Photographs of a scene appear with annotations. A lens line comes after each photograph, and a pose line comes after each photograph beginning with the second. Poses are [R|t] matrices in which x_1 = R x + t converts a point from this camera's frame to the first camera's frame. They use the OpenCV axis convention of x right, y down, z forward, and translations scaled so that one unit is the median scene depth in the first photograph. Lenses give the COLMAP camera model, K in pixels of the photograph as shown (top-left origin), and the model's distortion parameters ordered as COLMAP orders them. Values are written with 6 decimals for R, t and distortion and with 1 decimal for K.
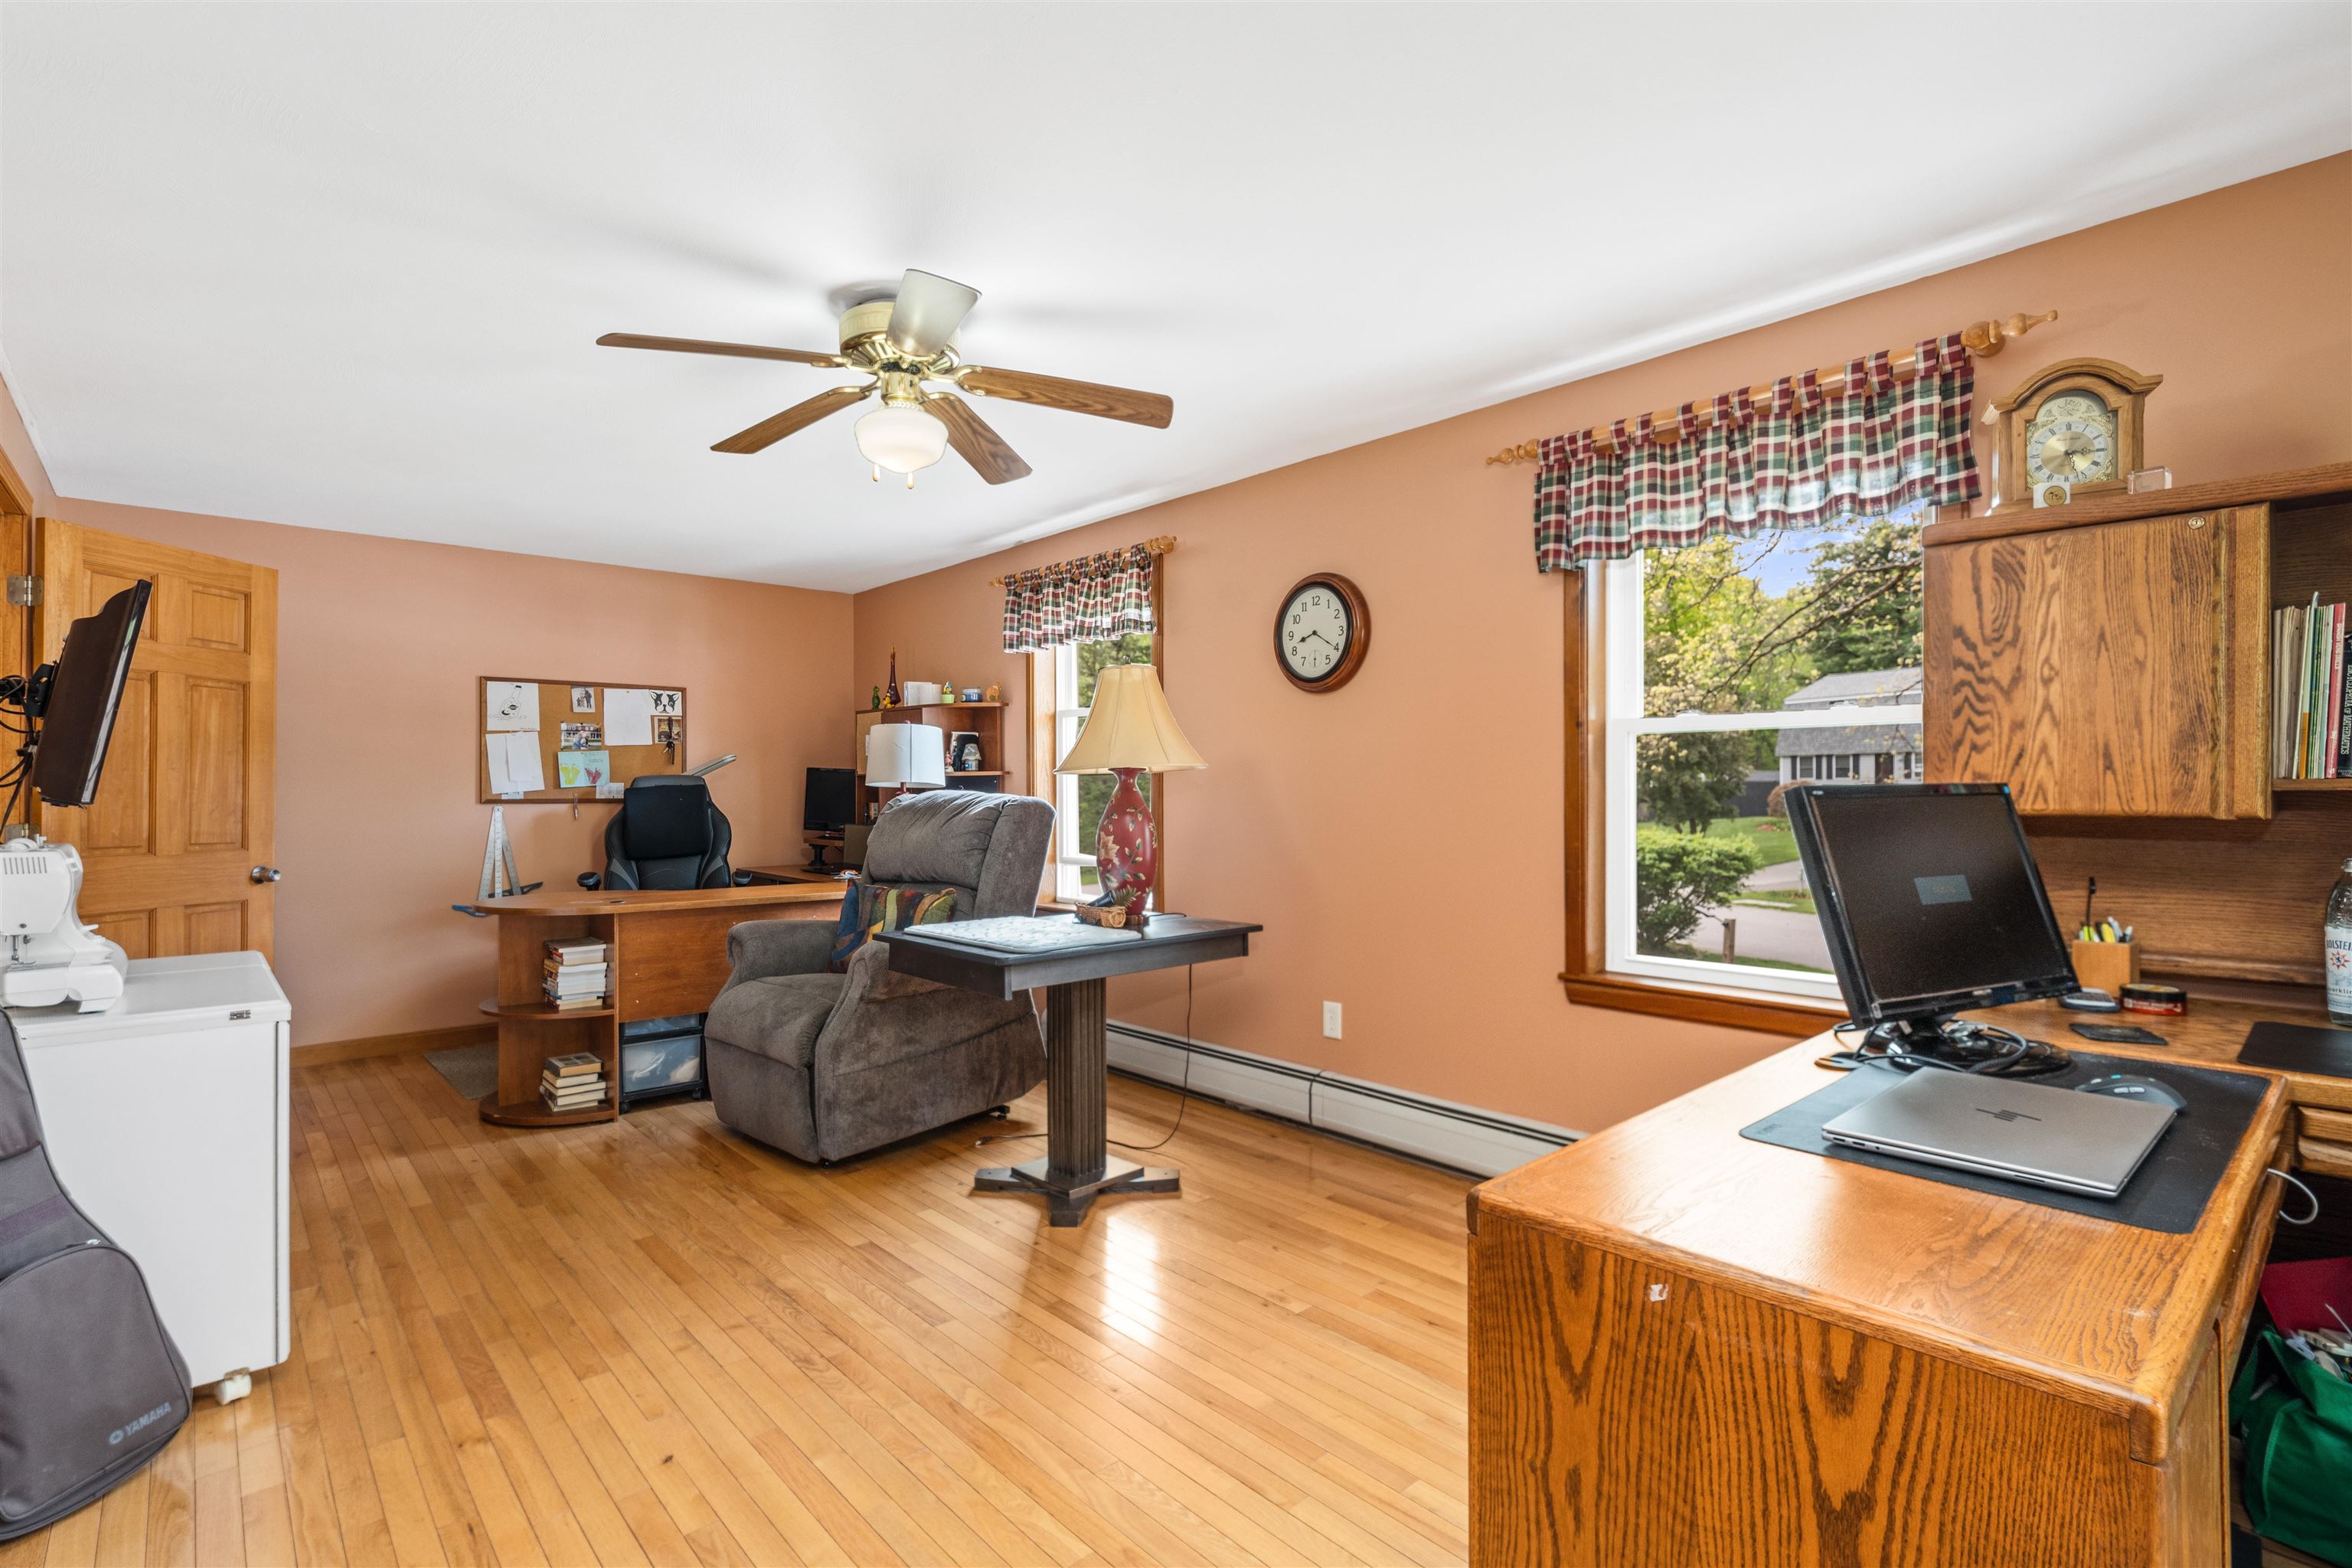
lens RADIAL K [[1082.1, 0, 1178.0], [0, 1082.1, 789.3], [0, 0, 1]] dist [0.000006, -0.000142]
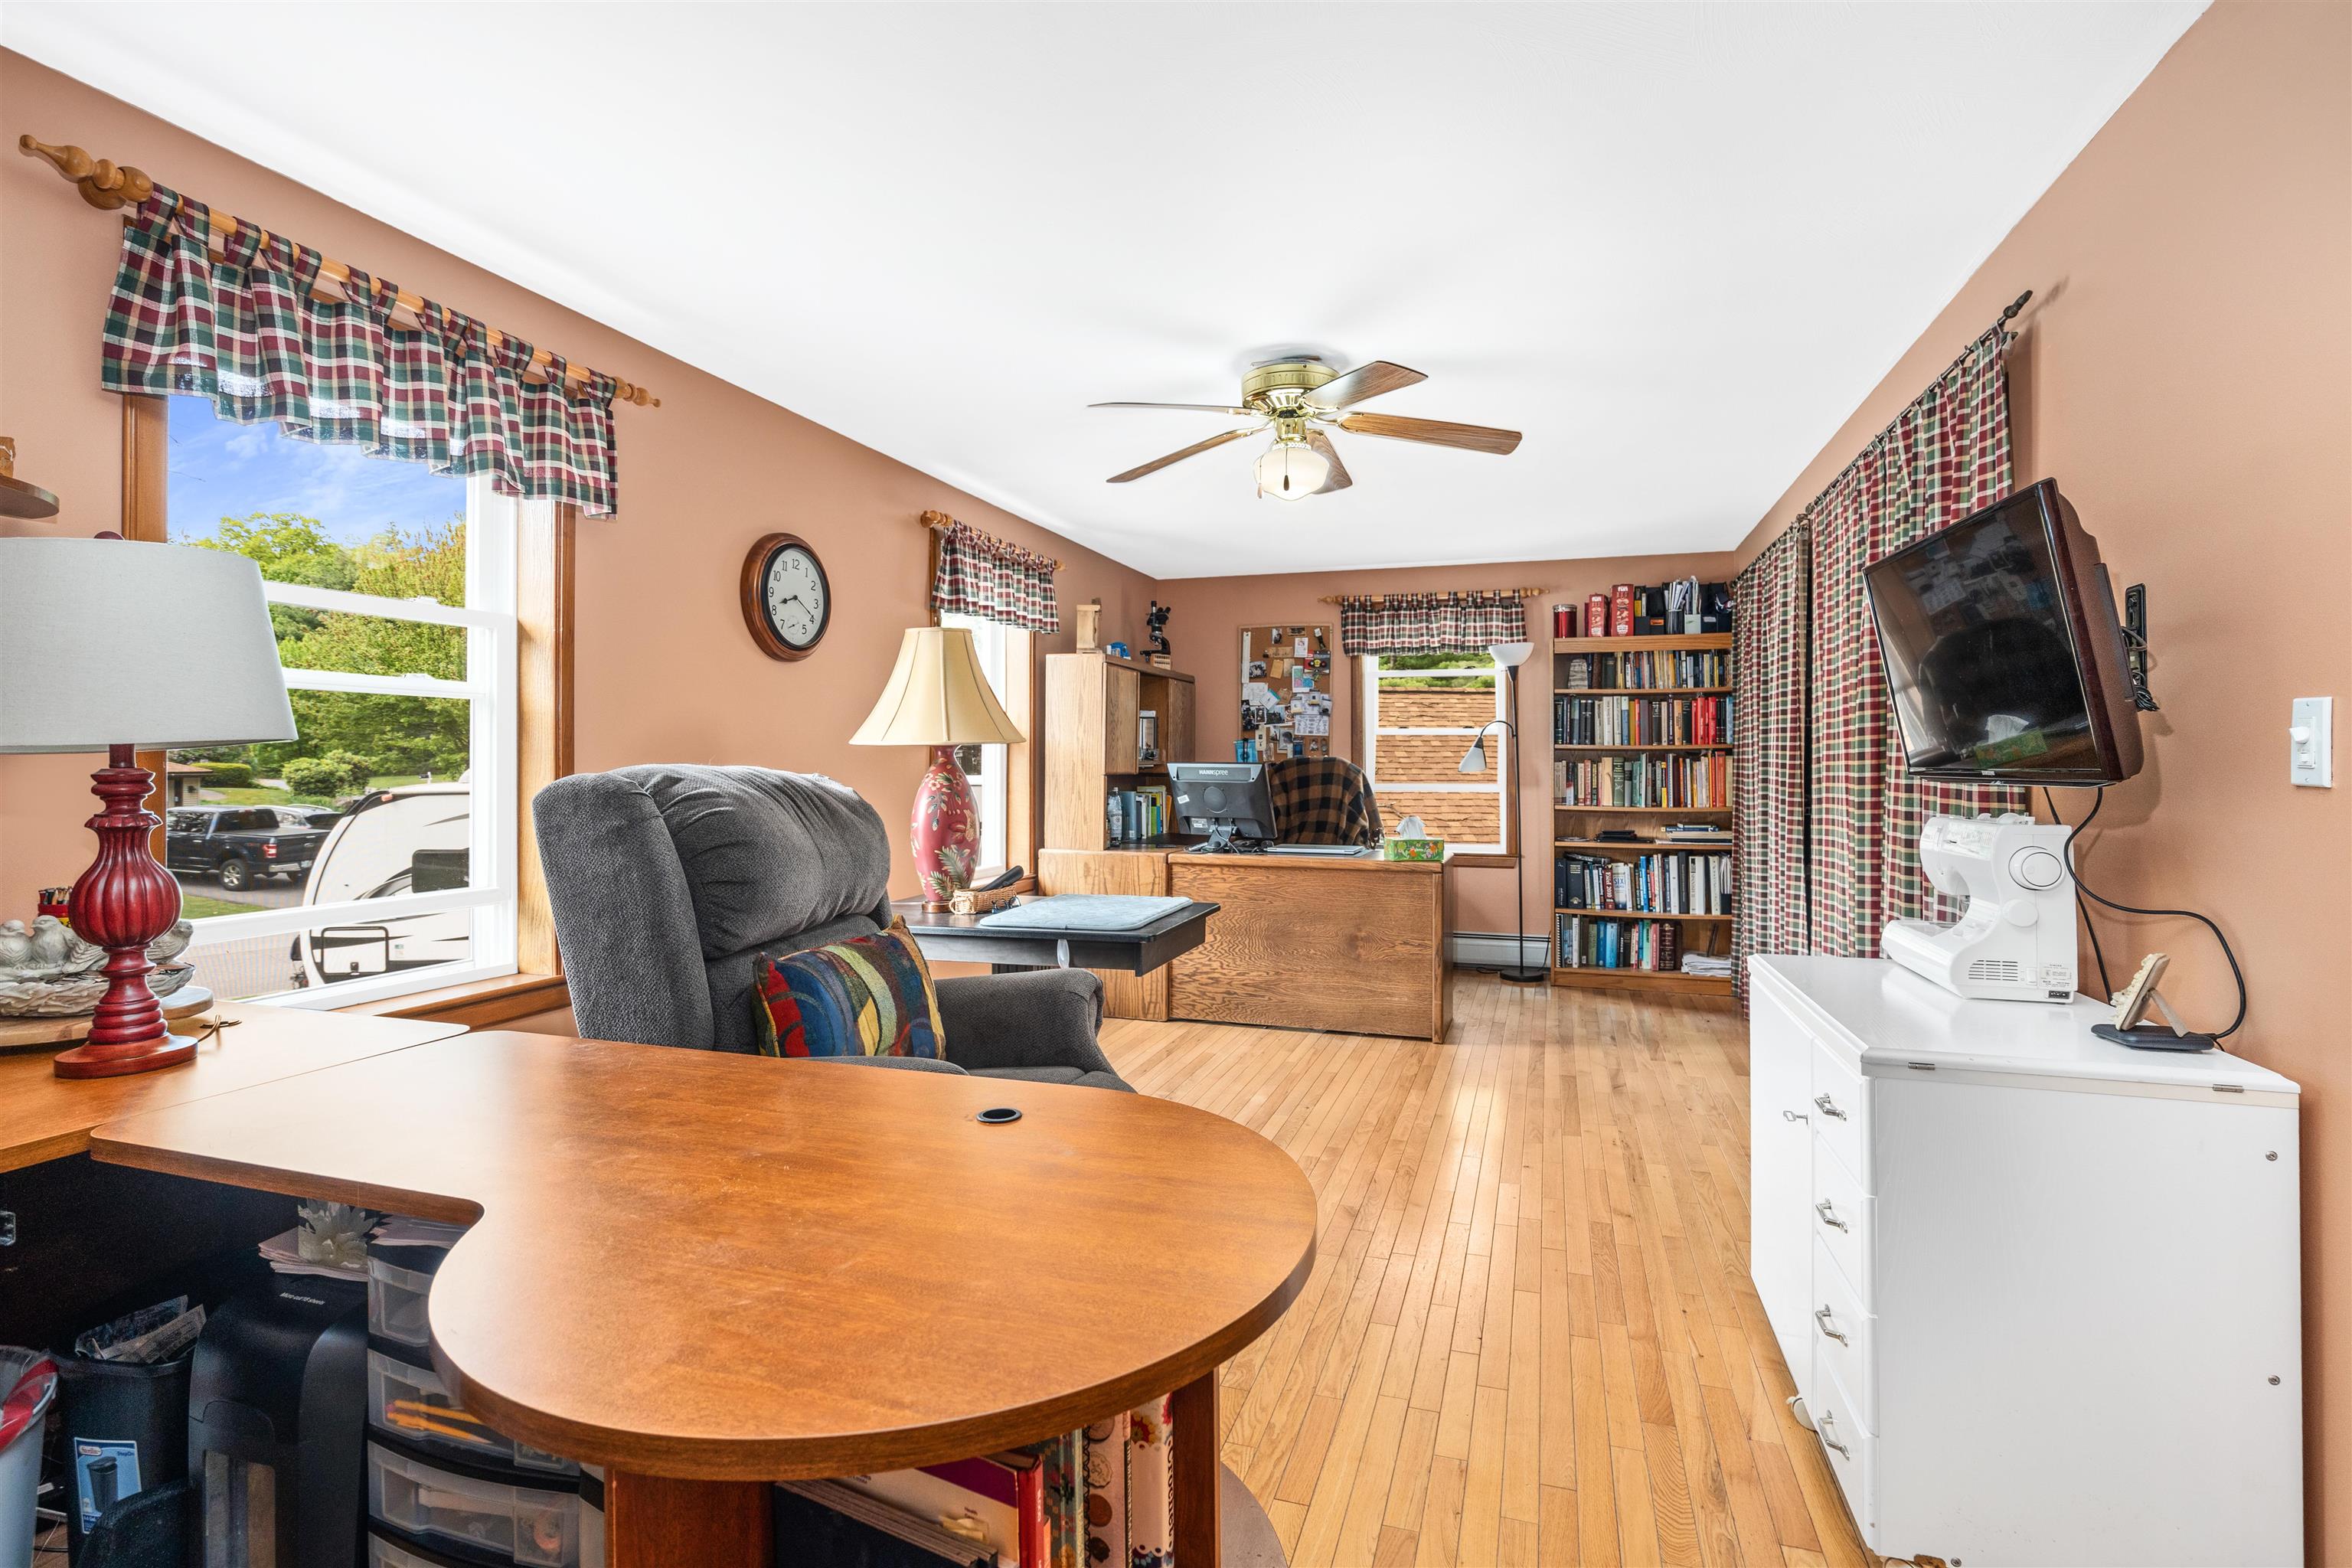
lens RADIAL K [[1082.1, 0, 1176.8], [0, 1082.1, 768.1], [0, 0, 1]] dist [0.000006, -0.000142]
pose [[-0.477280, -0.004498, 0.878740, -0.877674], [-0.000051, 0.999987, 0.005092, -0.002001], [-0.878752, 0.002386, -0.477274, 1.185126]]
